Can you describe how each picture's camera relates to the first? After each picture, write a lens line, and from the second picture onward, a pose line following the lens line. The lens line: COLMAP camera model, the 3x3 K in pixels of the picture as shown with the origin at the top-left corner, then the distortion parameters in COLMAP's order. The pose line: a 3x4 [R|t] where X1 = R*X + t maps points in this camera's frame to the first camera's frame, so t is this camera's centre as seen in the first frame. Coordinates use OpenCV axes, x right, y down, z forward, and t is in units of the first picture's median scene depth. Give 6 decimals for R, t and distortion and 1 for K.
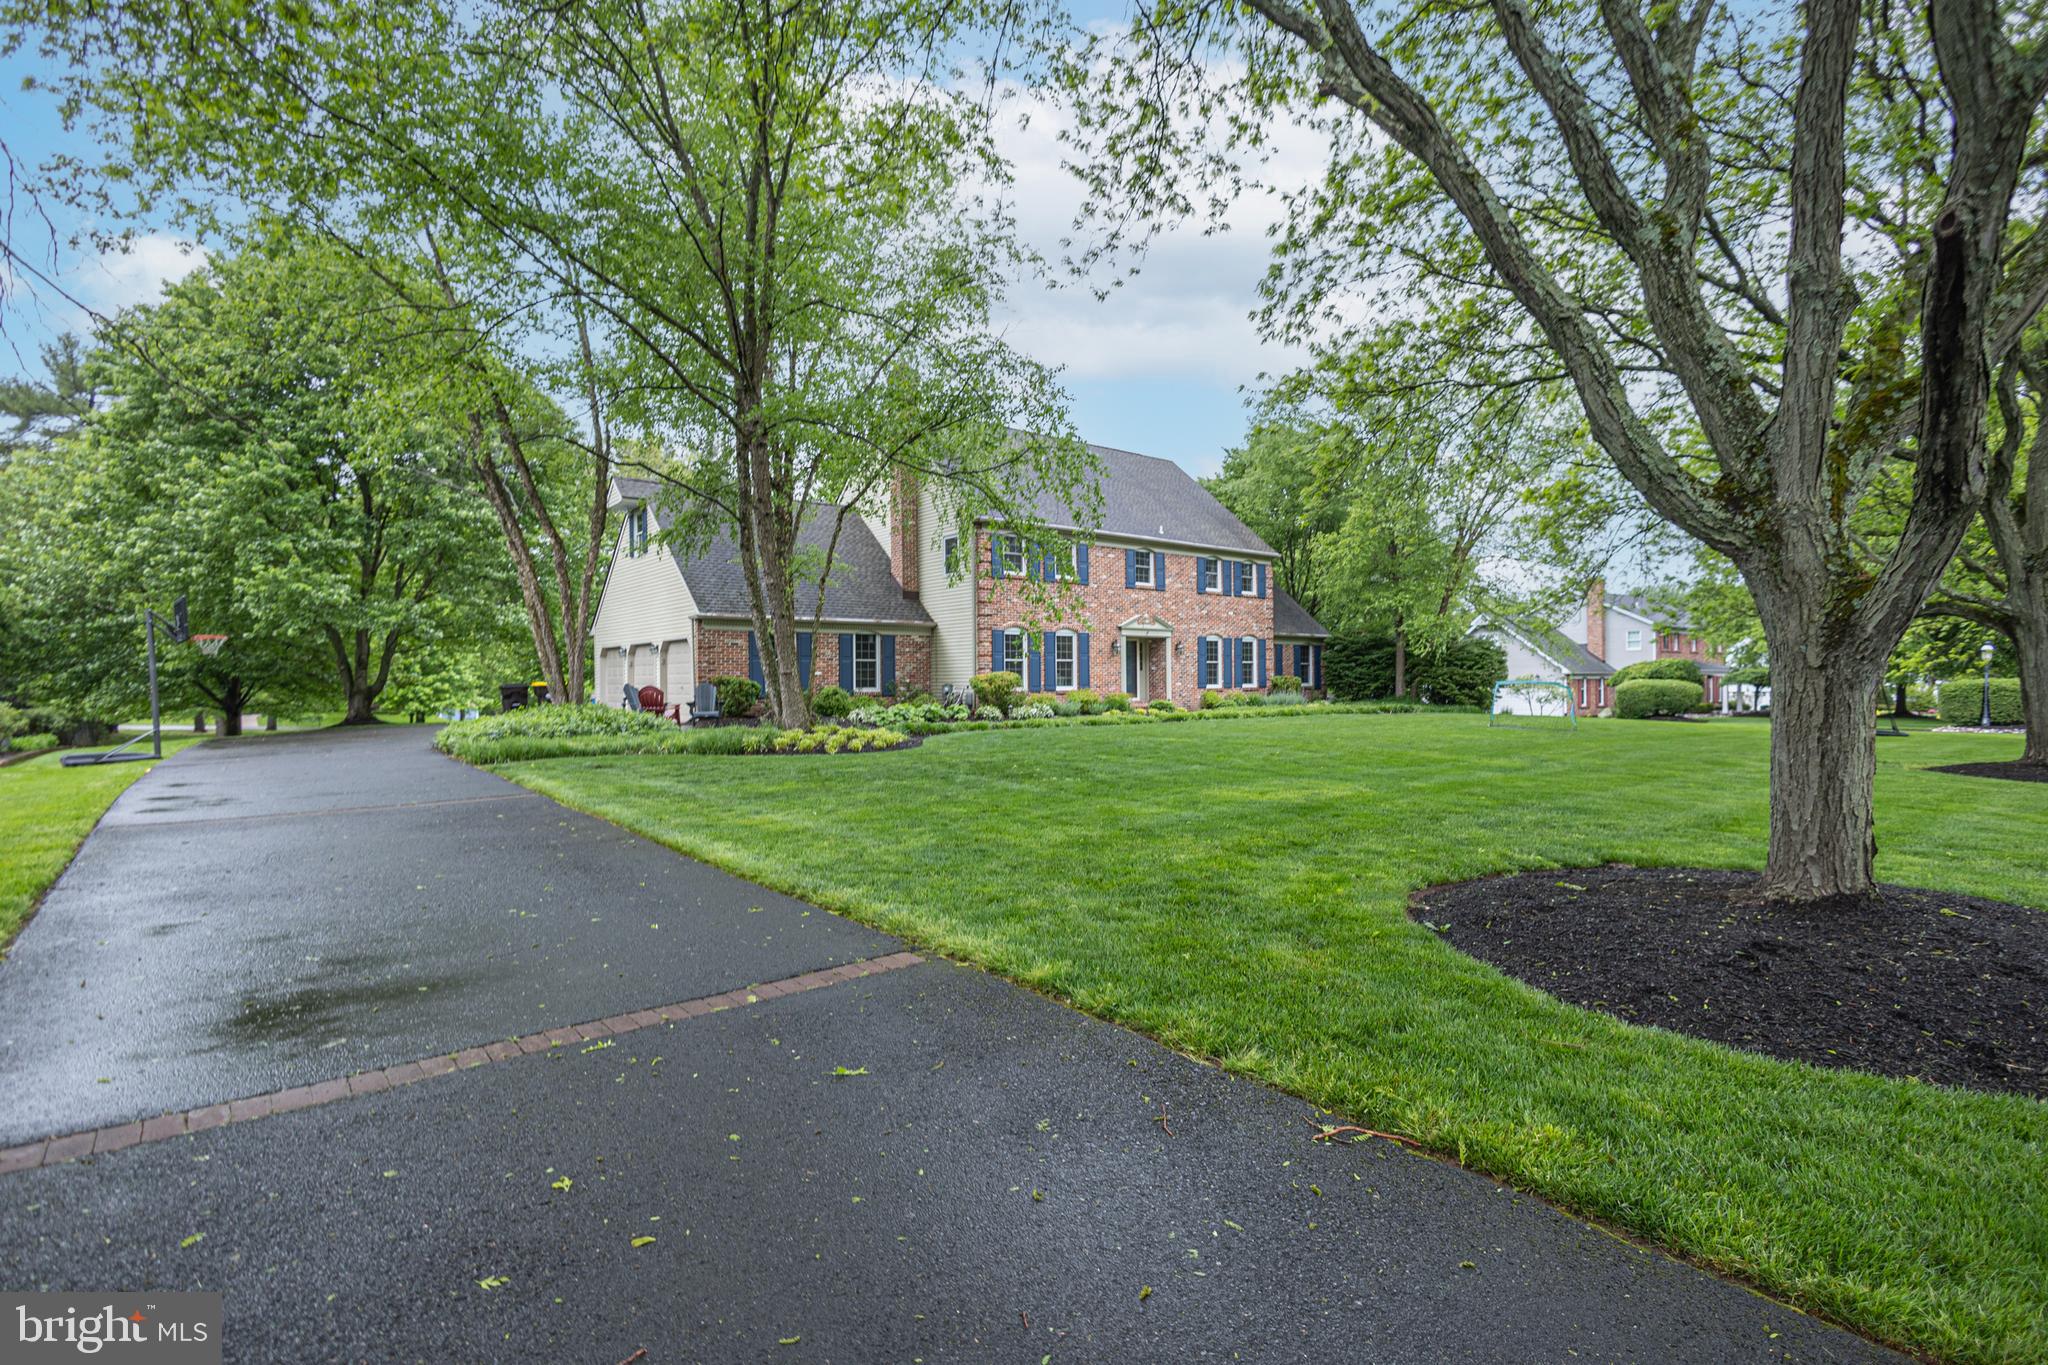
lens RADIAL K [[982.3, 0, 1117.7], [0, 982.3, 702.3], [0, 0, 1]] dist [0.009208, -0.000112]
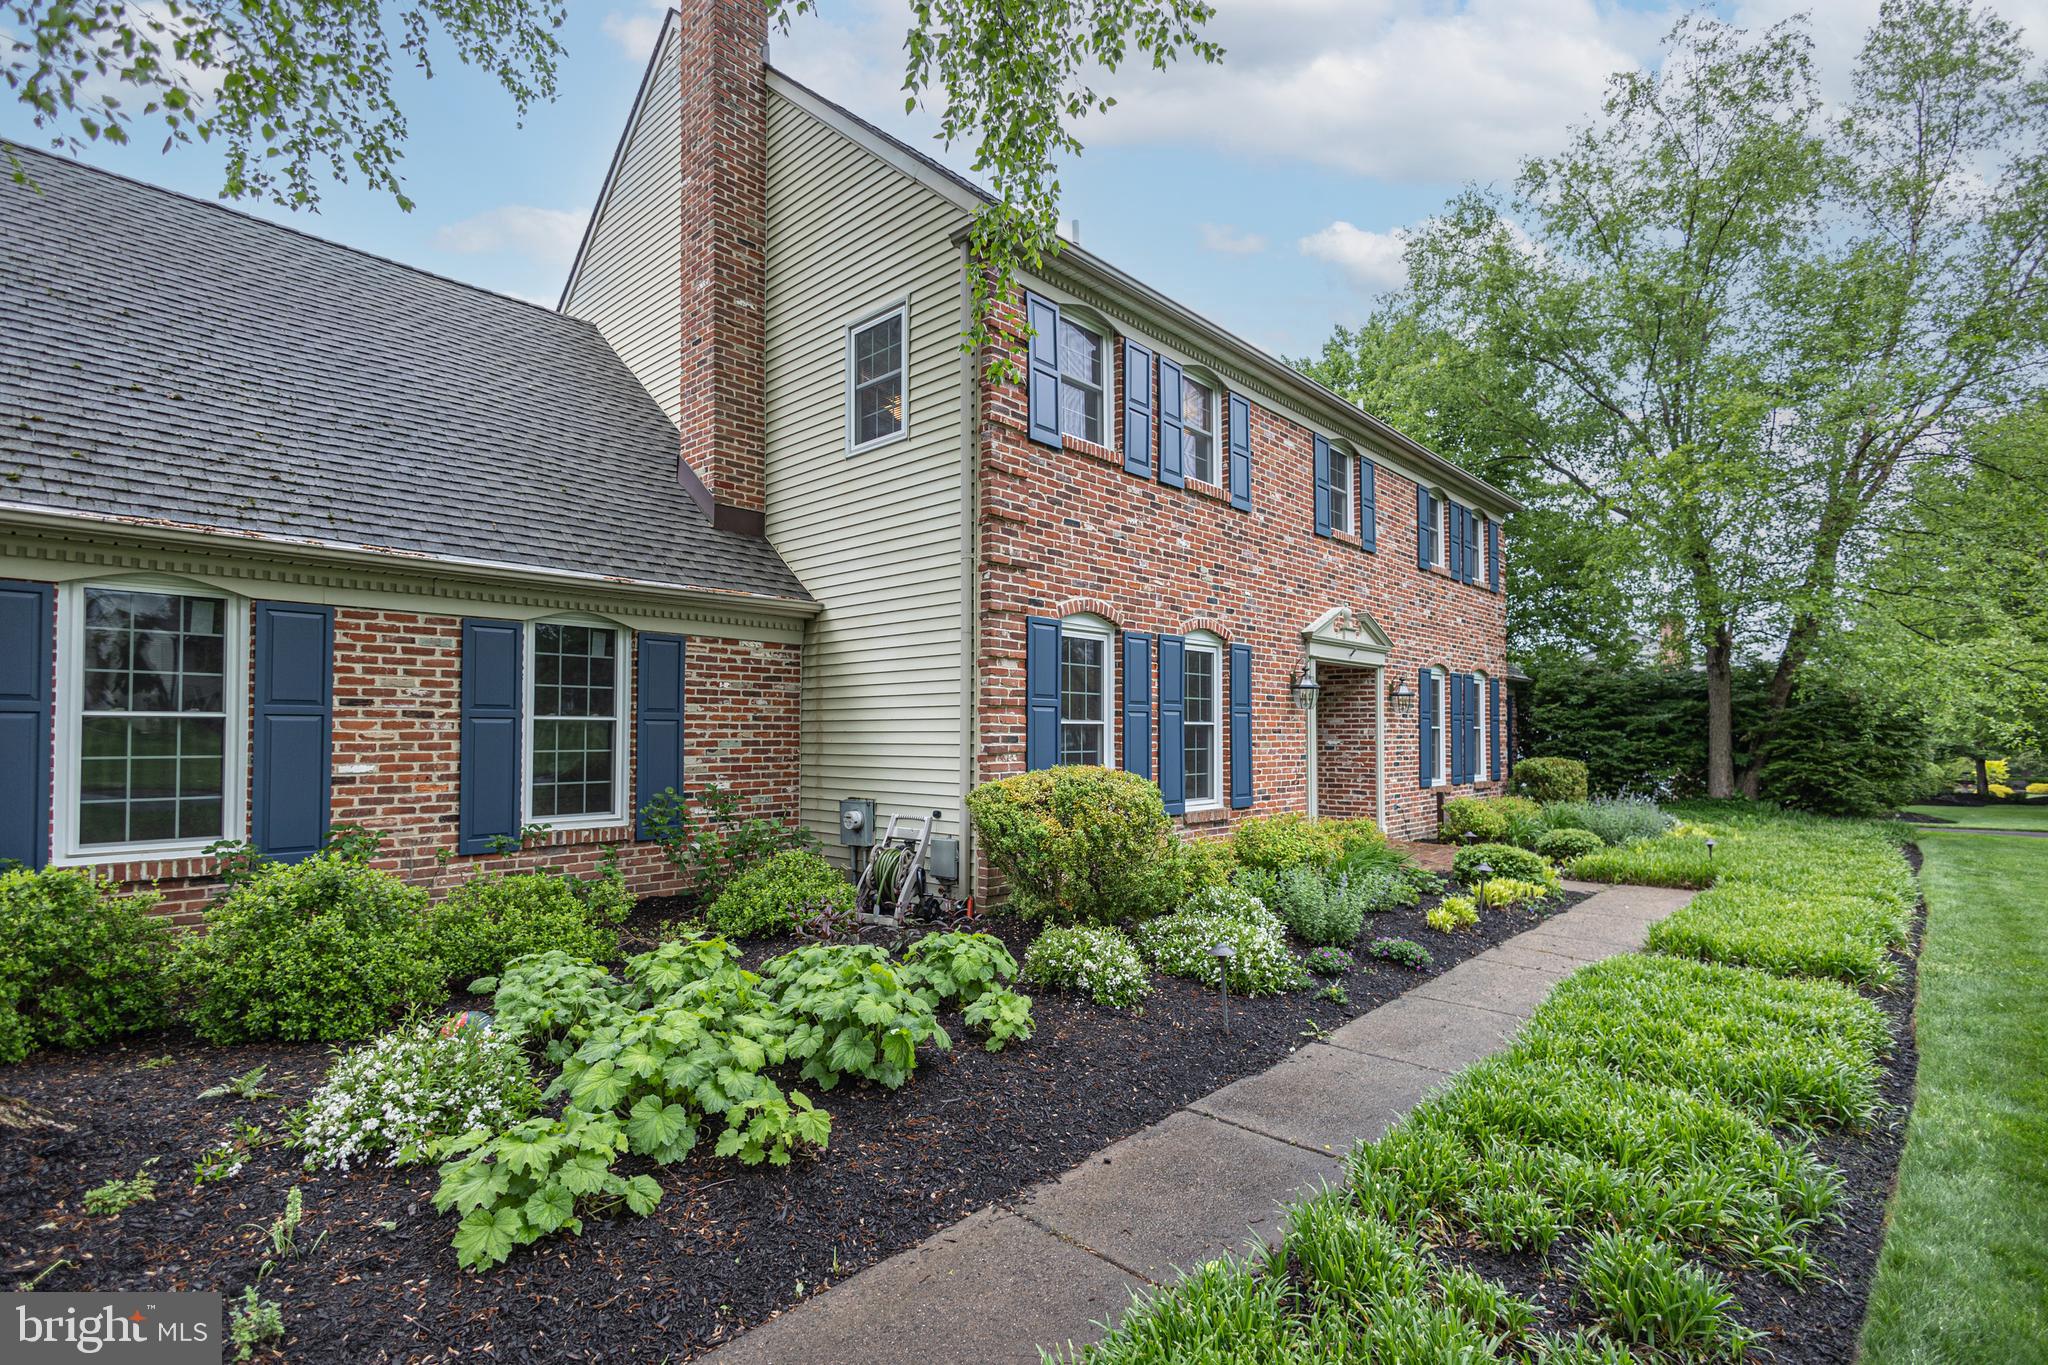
lens RADIAL K [[982.3, 0, 1031.9], [0, 982.3, 714.2], [0, 0, 1]] dist [0.009208, -0.000112]
pose [[0.995702, 0.011362, 0.091919, -0.139857], [-0.007458, 0.999060, -0.042706, -0.030447], [-0.092318, 0.041837, 0.994850, 0.653633]]
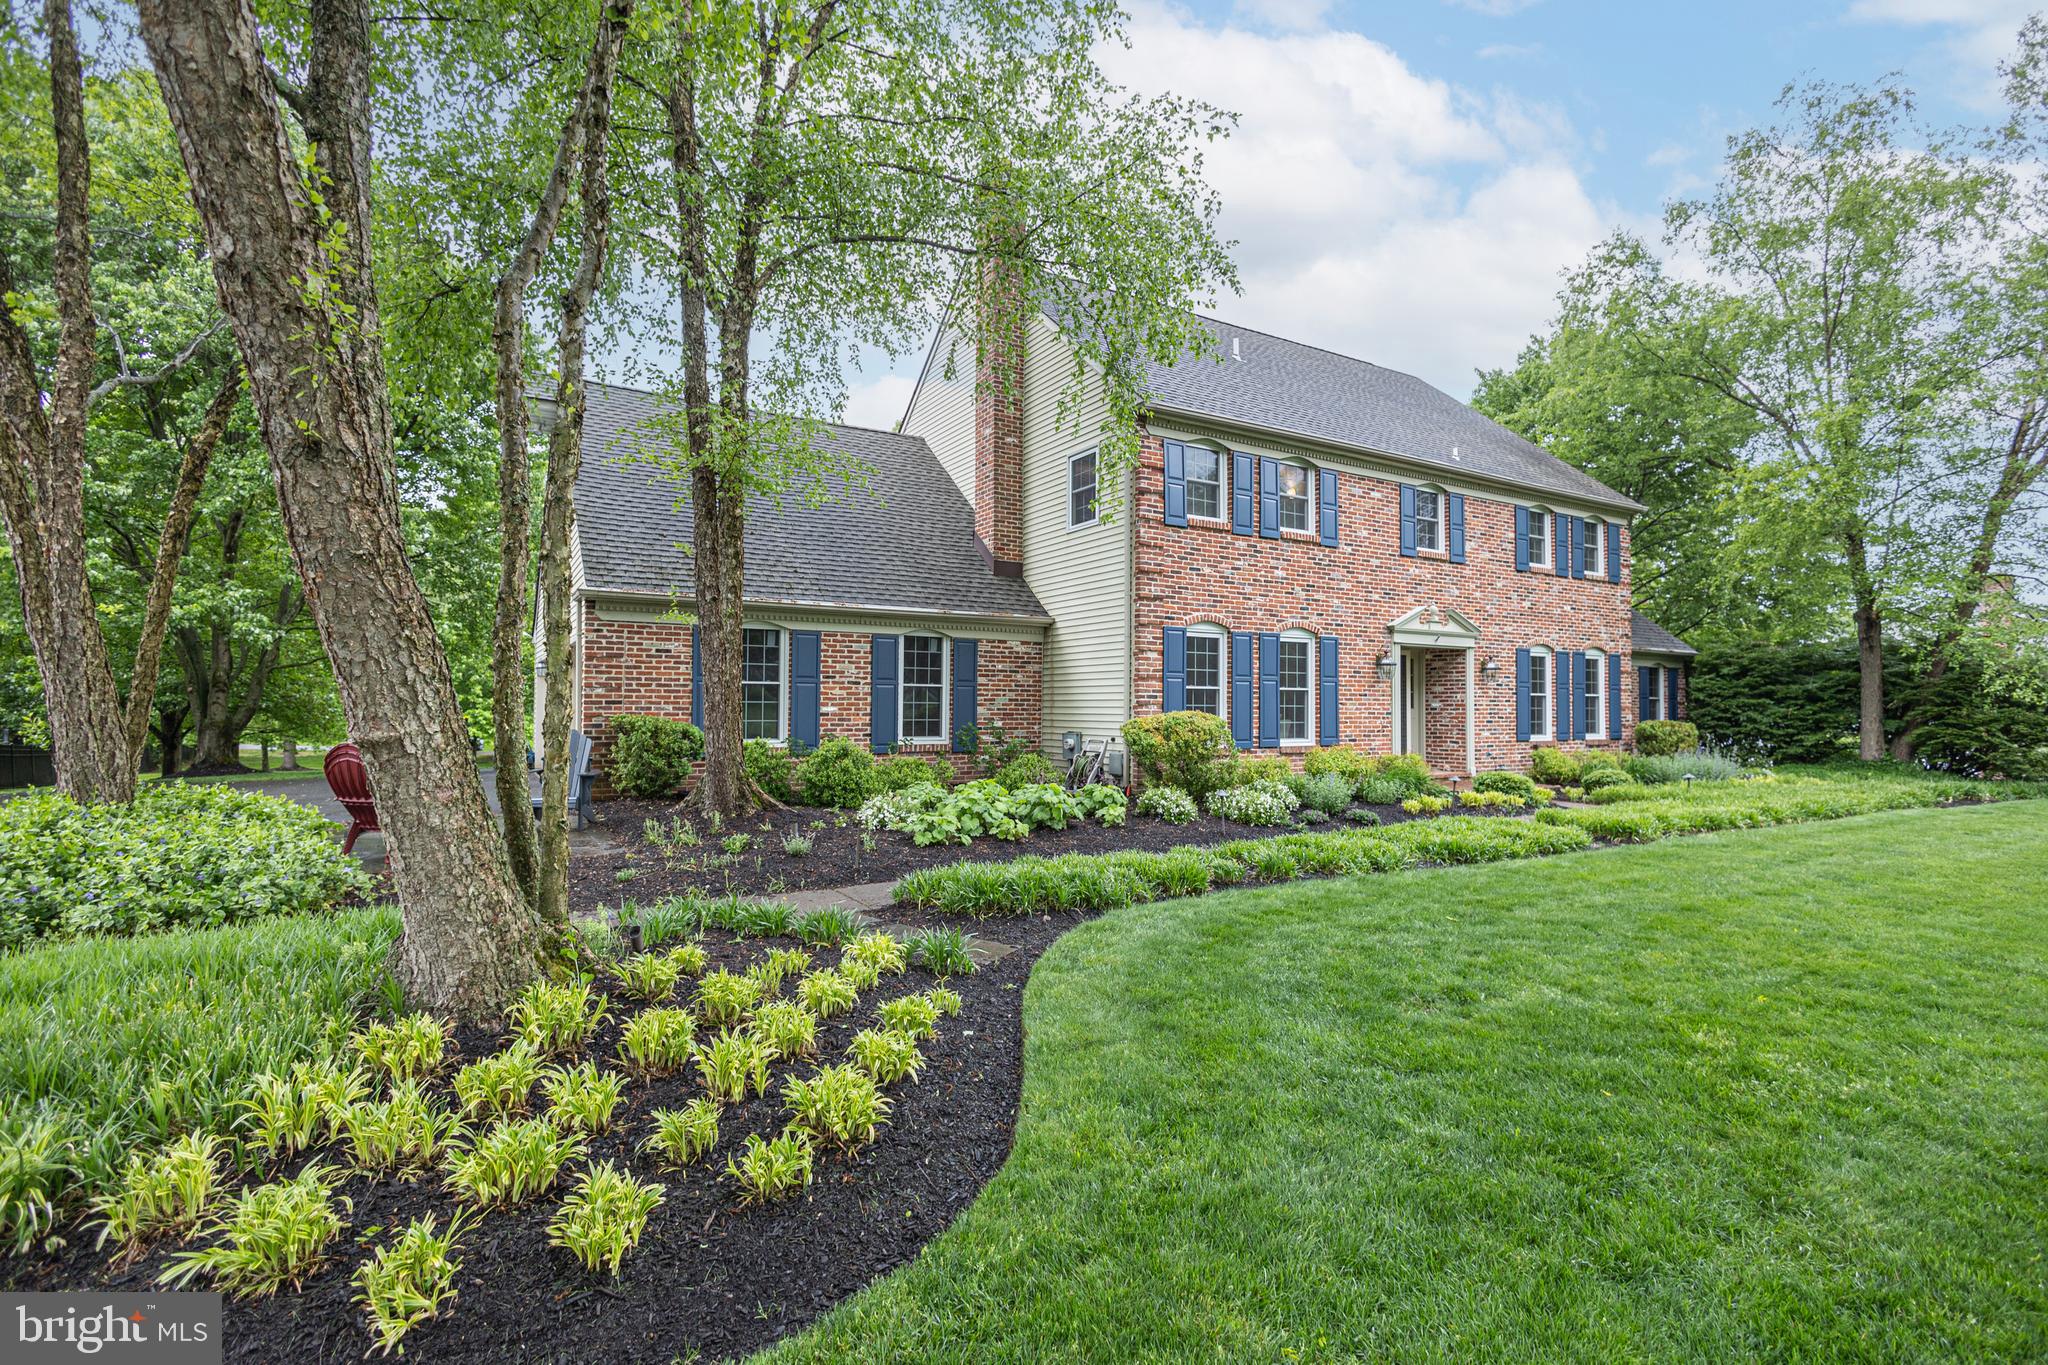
lens RADIAL K [[982.3, 0, 1039.5], [0, 982.3, 682.7], [0, 0, 1]] dist [0.009208, -0.000112]
pose [[0.983237, 0.009334, -0.182093, -0.089954], [-0.017822, 0.998826, -0.045036, -0.019816], [0.181459, 0.047526, 0.982249, 0.453404]]
